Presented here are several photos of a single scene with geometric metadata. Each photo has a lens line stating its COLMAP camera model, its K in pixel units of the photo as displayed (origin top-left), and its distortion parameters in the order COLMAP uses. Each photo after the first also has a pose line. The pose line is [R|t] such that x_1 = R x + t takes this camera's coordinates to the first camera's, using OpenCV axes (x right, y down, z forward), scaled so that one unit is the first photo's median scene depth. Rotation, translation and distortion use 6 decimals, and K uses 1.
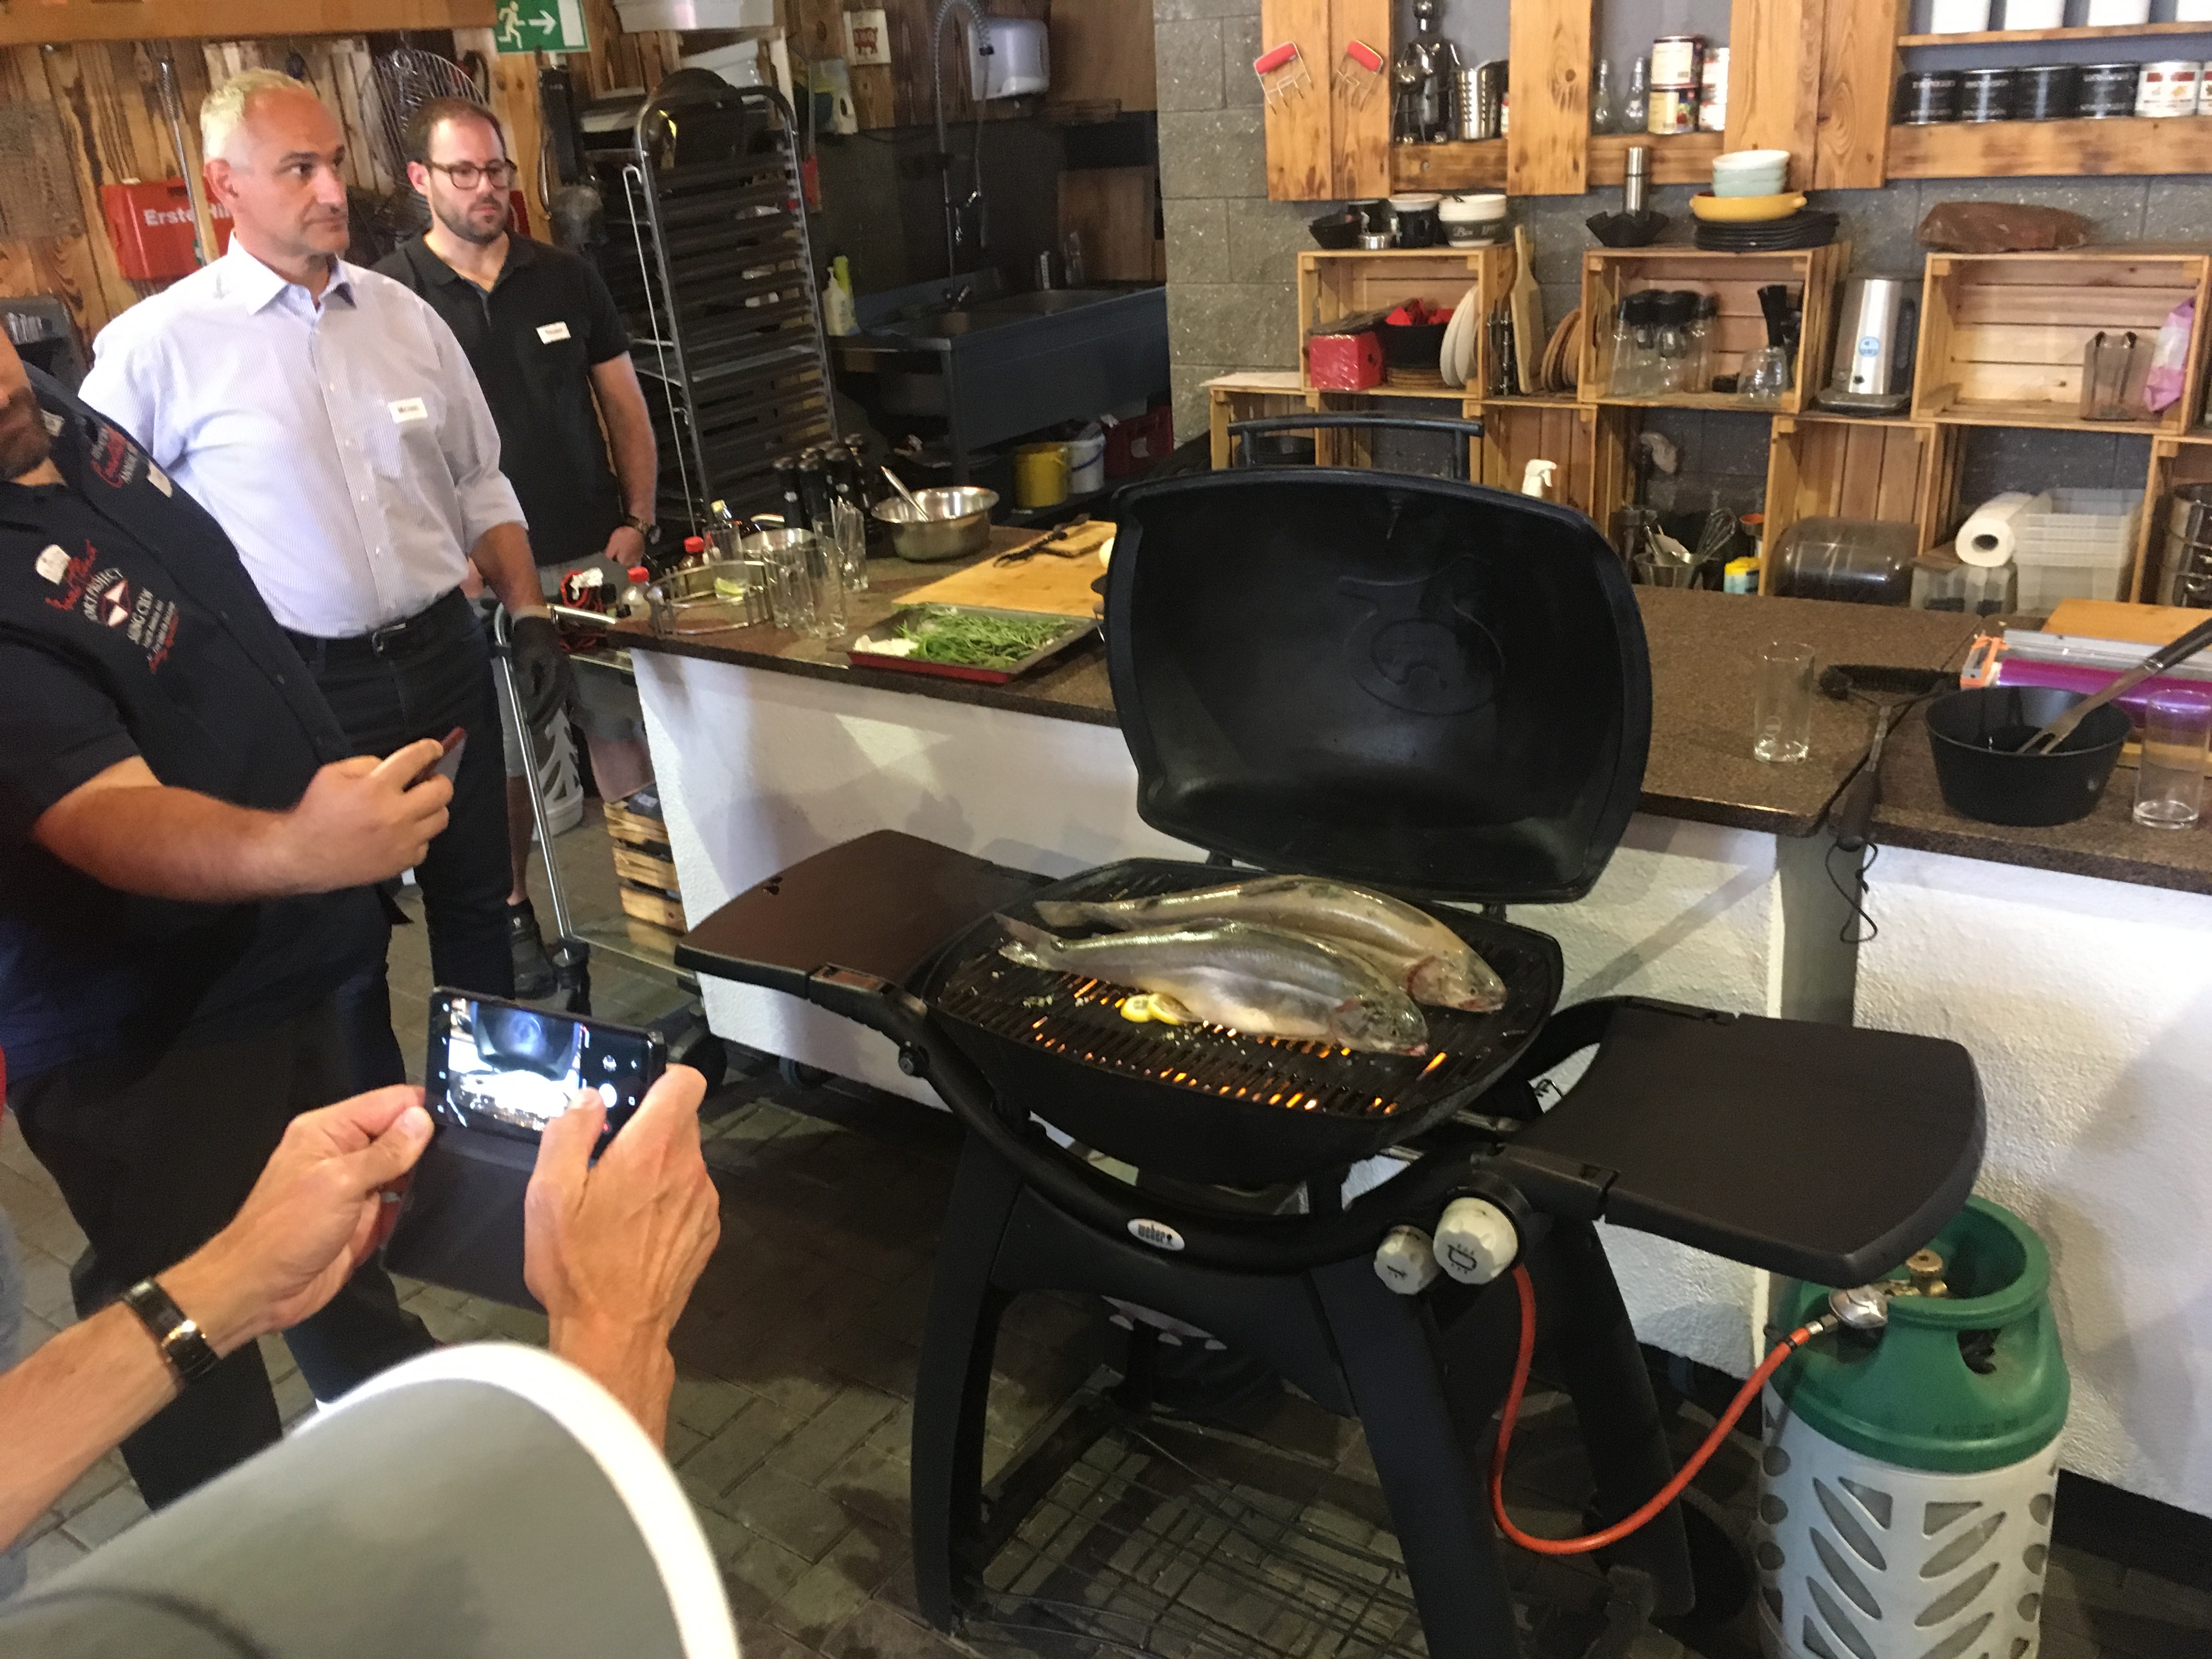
lens RADIAL K [[1911.4, 0, 1106.0], [0, 1911.4, 829.5], [0, 0, 1]] dist [0.011596, 0.001053]
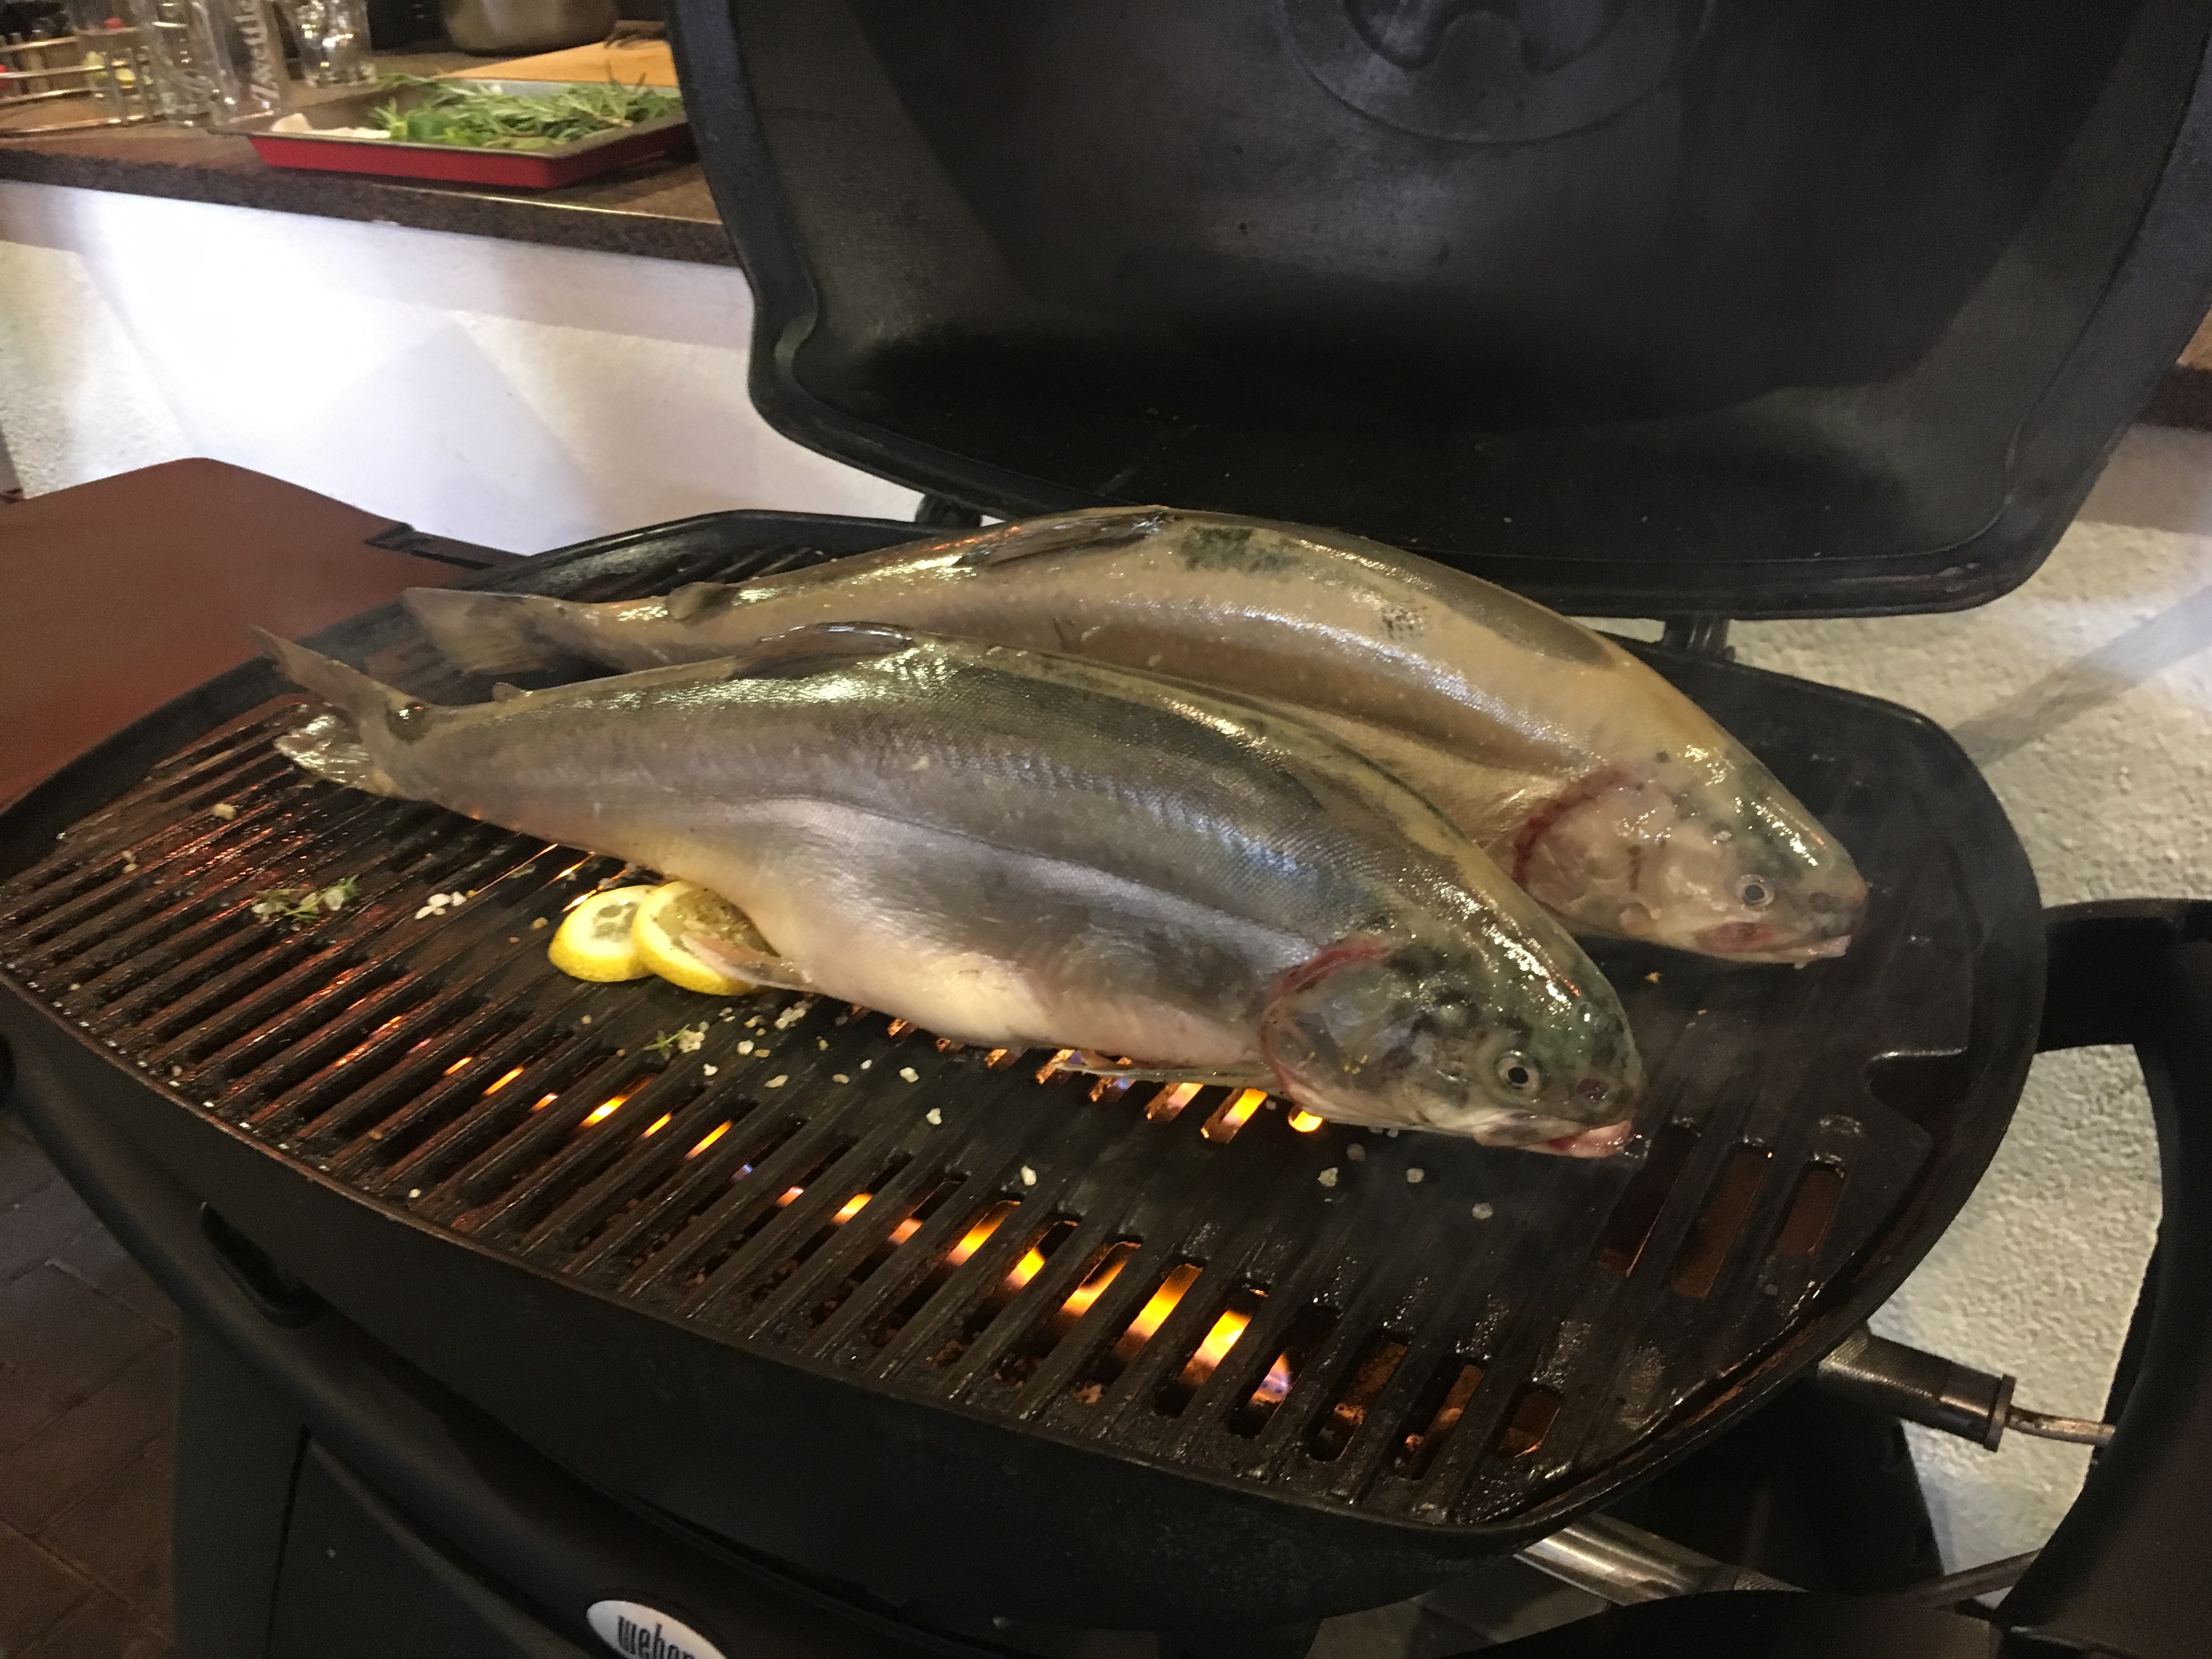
lens RADIAL K [[1911.4, 0, 1106.0], [0, 1911.4, 829.5], [0, 0, 1]] dist [0.011596, 0.001053]
pose [[0.996751, 0.006124, 0.080313, 0.071761], [-0.014523, 0.994428, 0.104414, 0.045694], [-0.079226, -0.105241, 0.991286, 0.709711]]
